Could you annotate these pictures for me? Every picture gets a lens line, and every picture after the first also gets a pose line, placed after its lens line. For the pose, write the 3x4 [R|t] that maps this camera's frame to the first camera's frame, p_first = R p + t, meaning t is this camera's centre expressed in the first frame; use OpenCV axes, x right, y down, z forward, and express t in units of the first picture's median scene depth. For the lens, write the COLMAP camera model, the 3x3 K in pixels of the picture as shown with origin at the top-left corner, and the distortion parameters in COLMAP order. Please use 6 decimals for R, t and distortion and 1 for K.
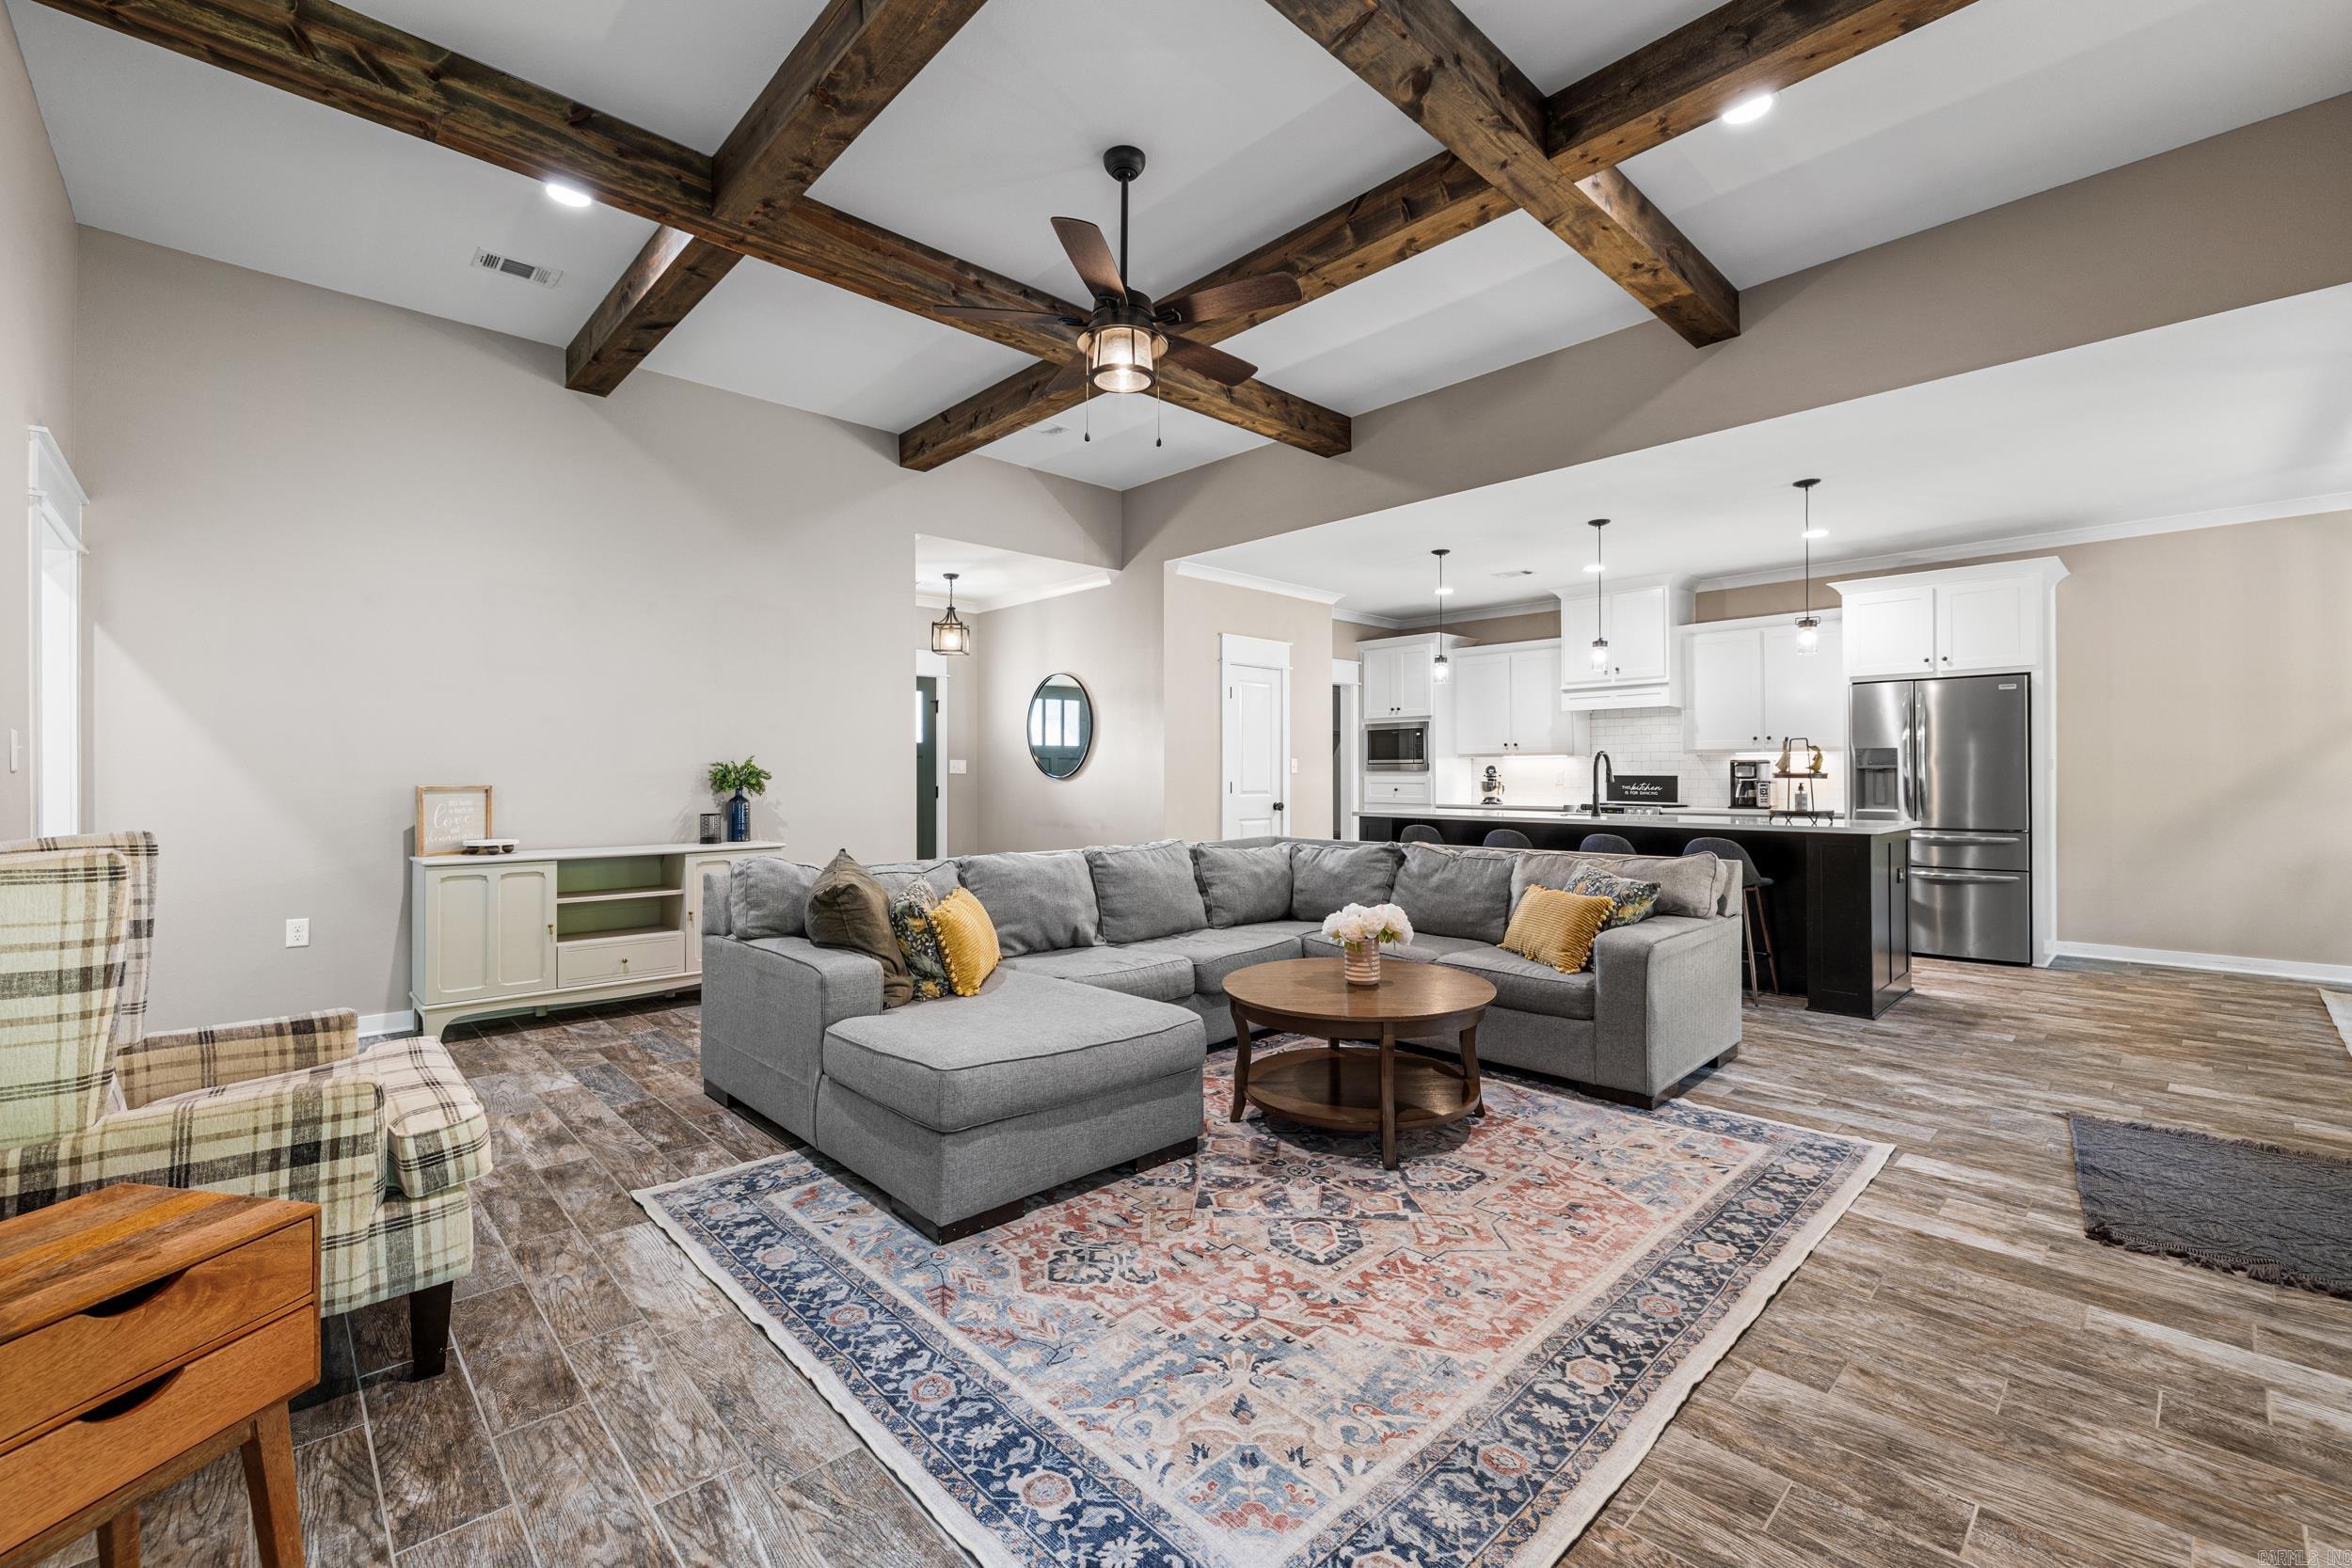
lens RADIAL K [[986.7, 0, 1187.1], [0, 986.7, 769.5], [0, 0, 1]] dist [-0.000788, -0.000253]
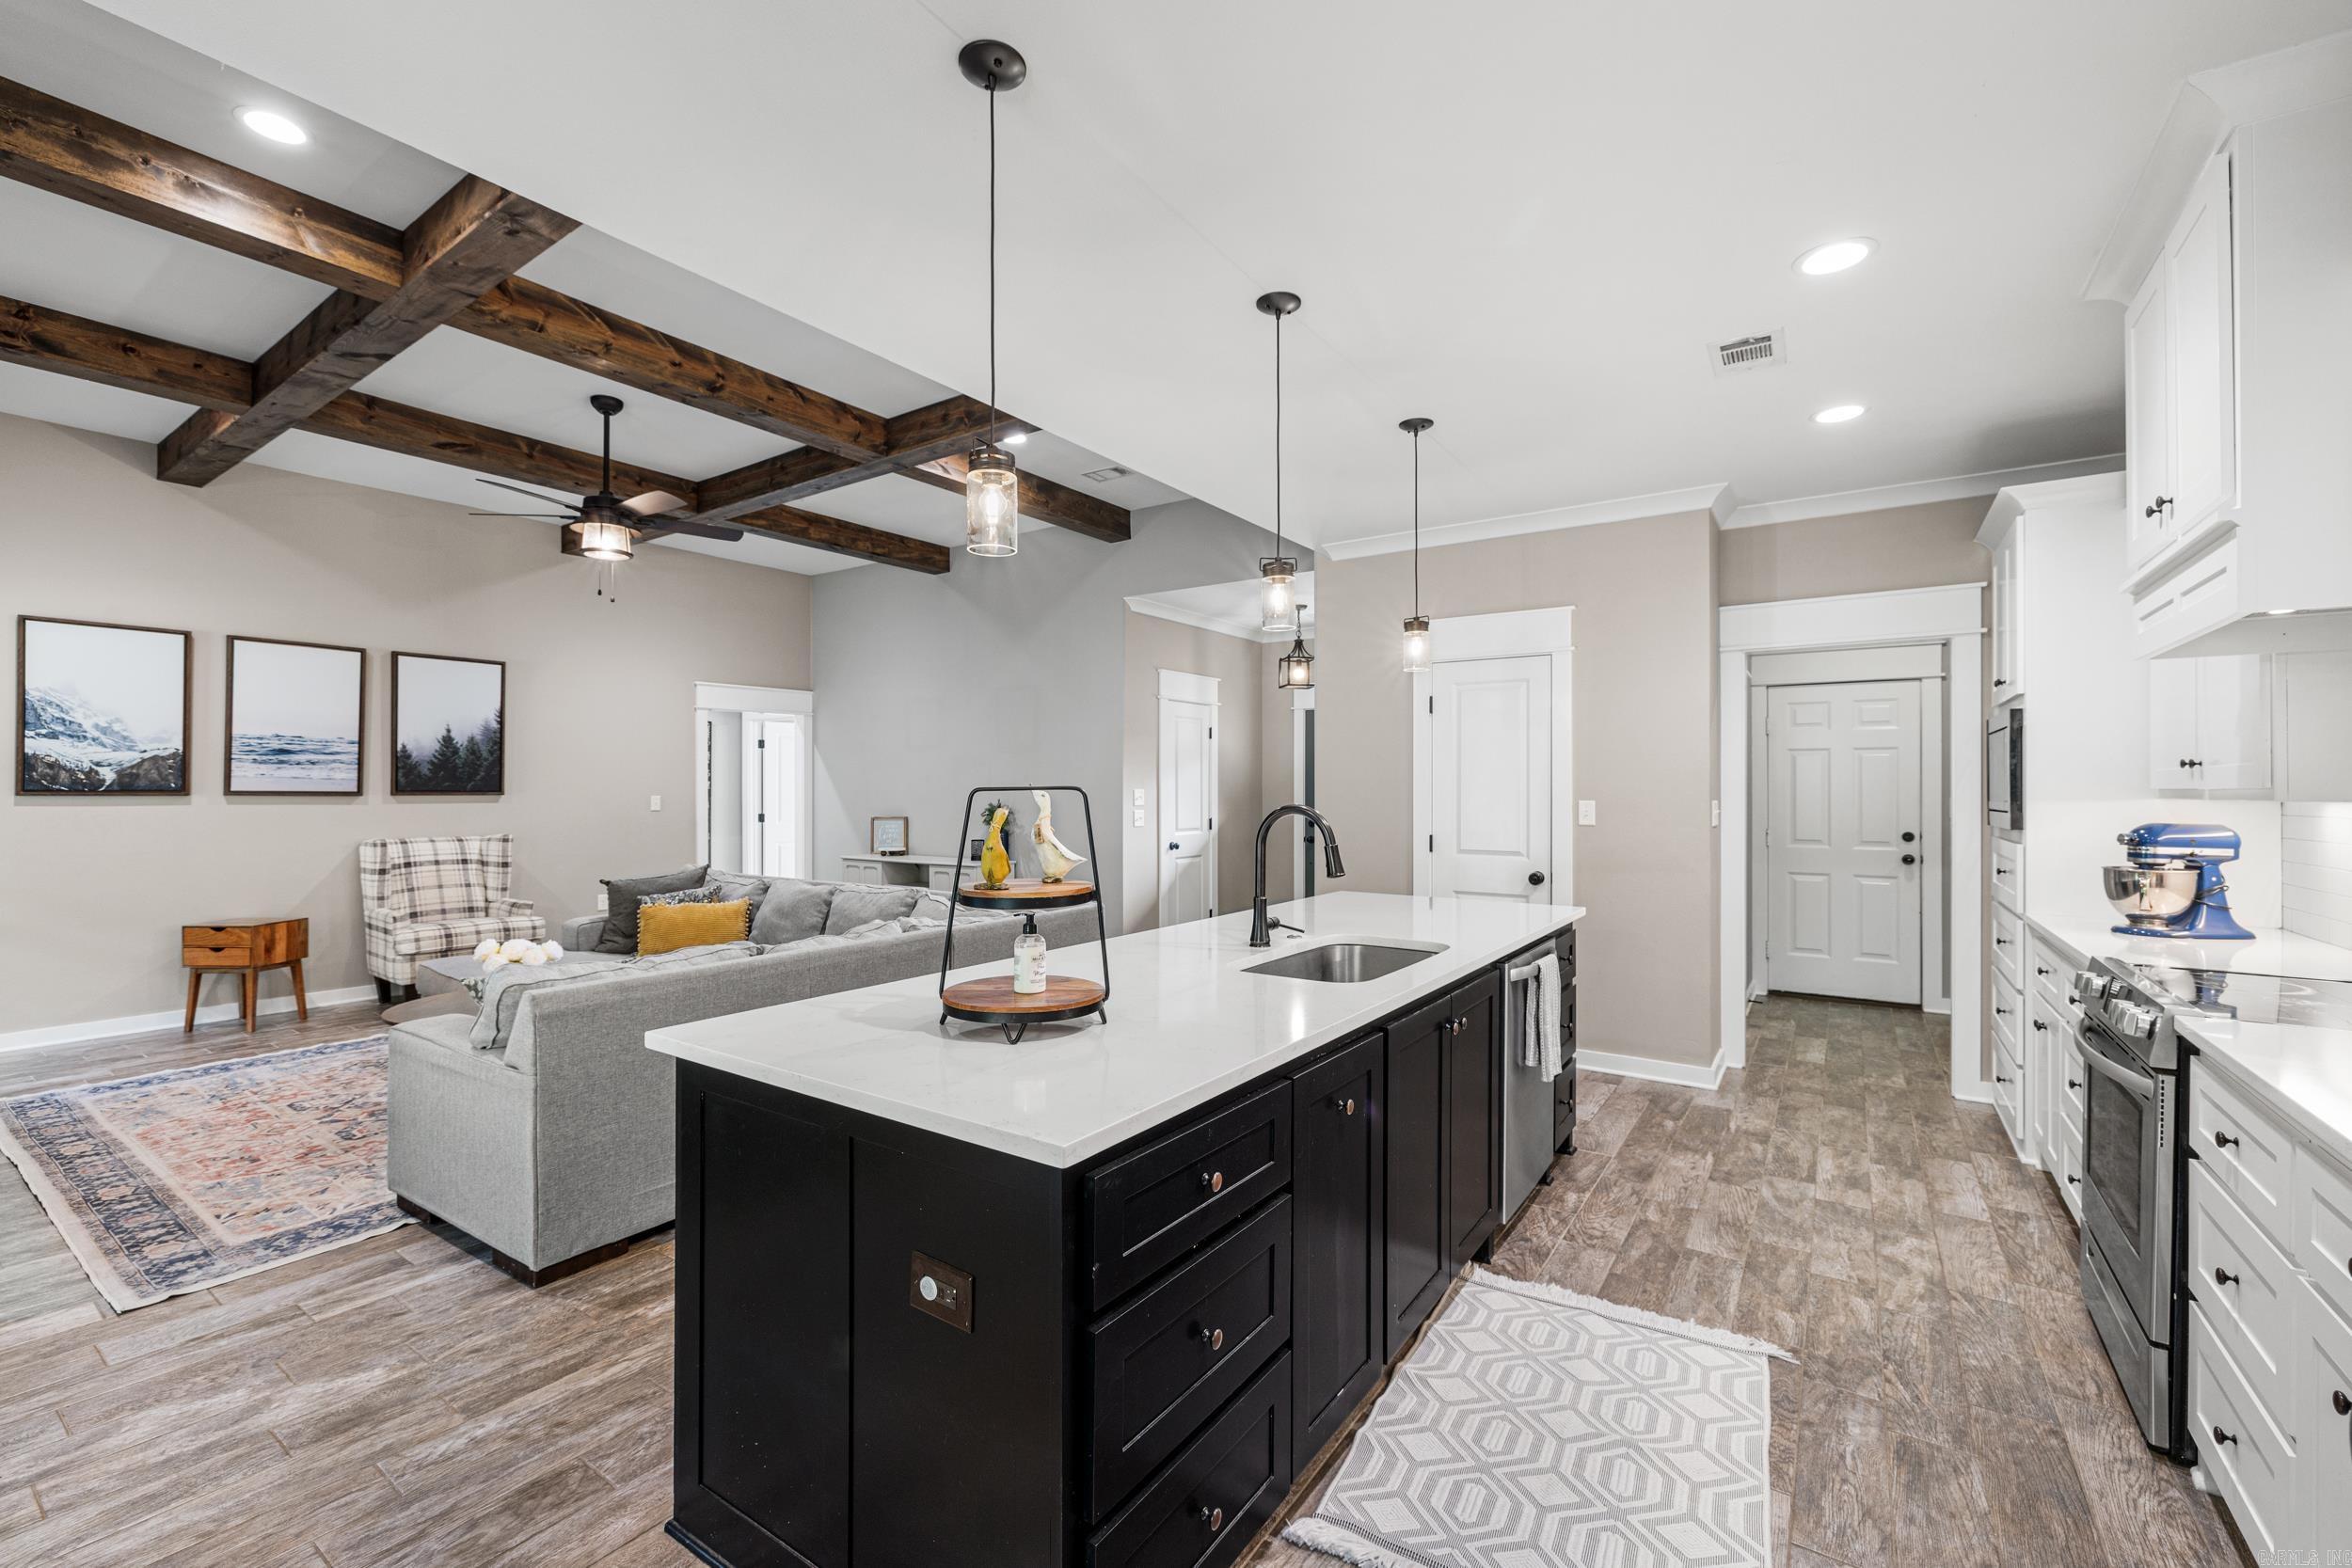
lens RADIAL K [[986.7, 0, 1158.4], [0, 986.7, 788.2], [0, 0, 1]] dist [-0.000788, -0.000253]
pose [[0.190907, 0.001495, -0.981607, 2.023891], [0.005219, 0.999983, 0.002538, -0.068375], [0.981594, -0.005608, 0.190896, 2.028823]]
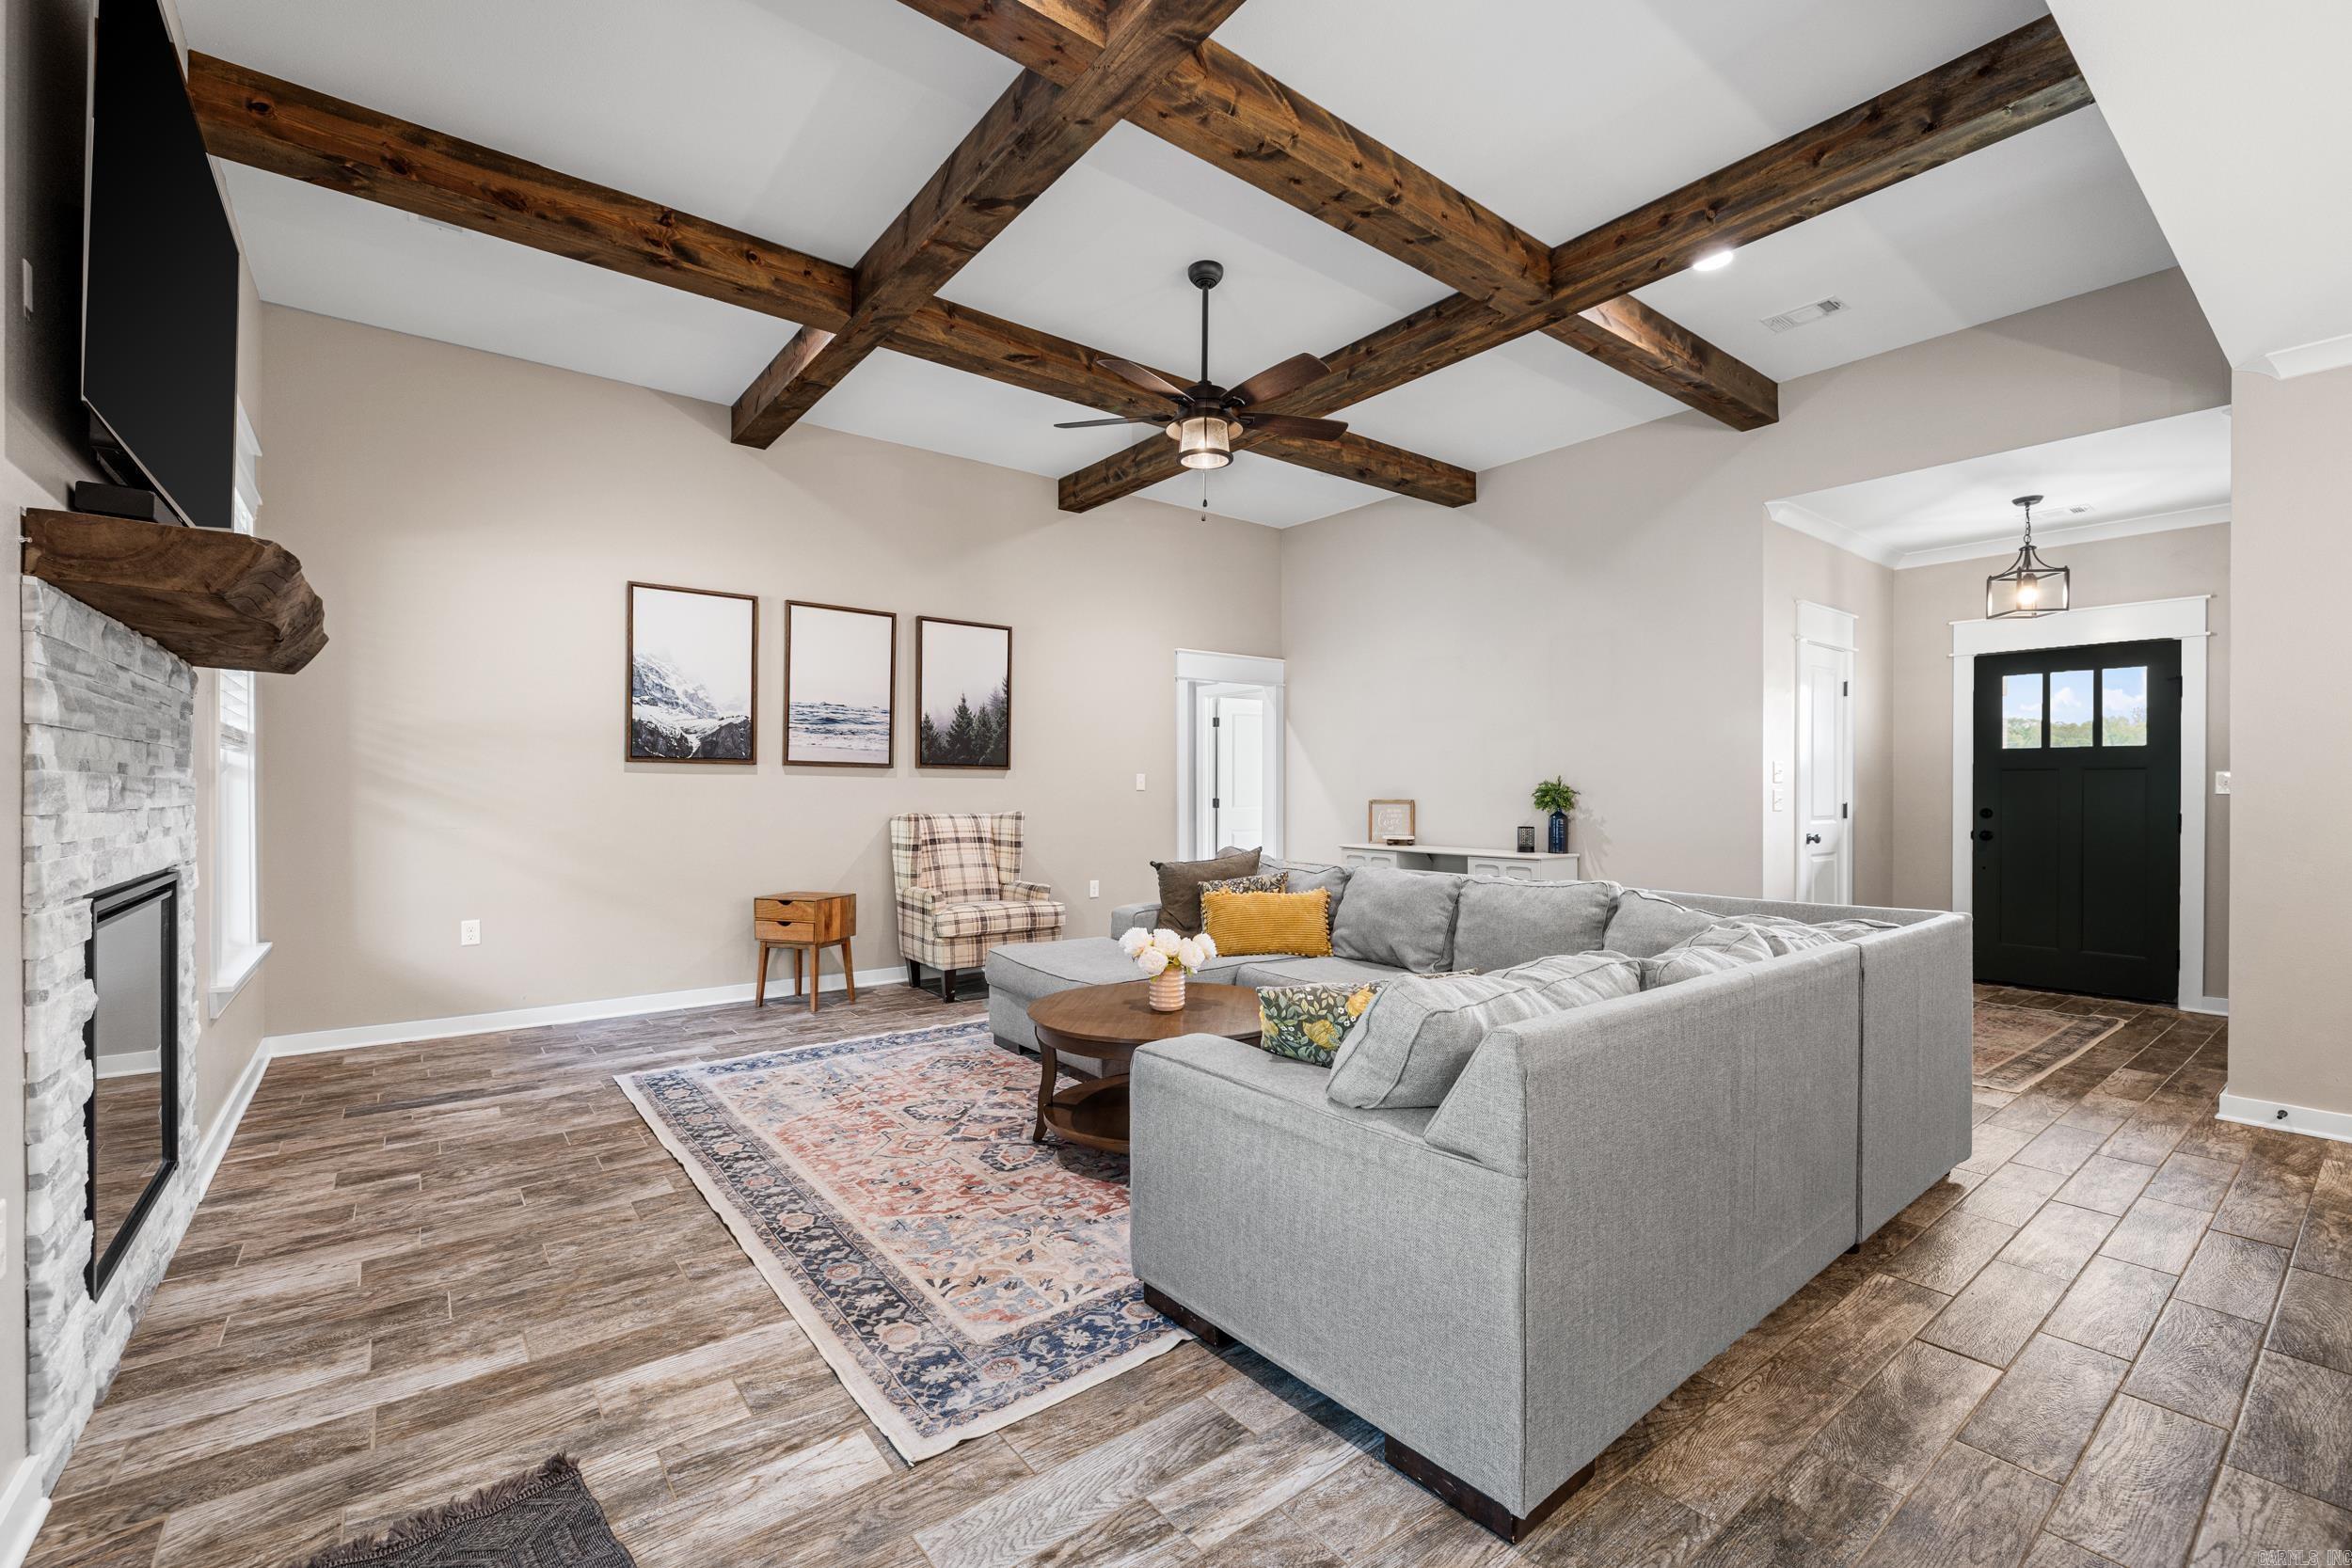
lens RADIAL K [[986.7, 0, 1147.7], [0, 986.7, 795.9], [0, 0, 1]] dist [-0.000788, -0.000253]
pose [[-0.116589, 0.006533, -0.993159, 1.494465], [0.003086, 0.999976, 0.006216, -0.000553], [0.993175, -0.002340, -0.116607, 1.427852]]
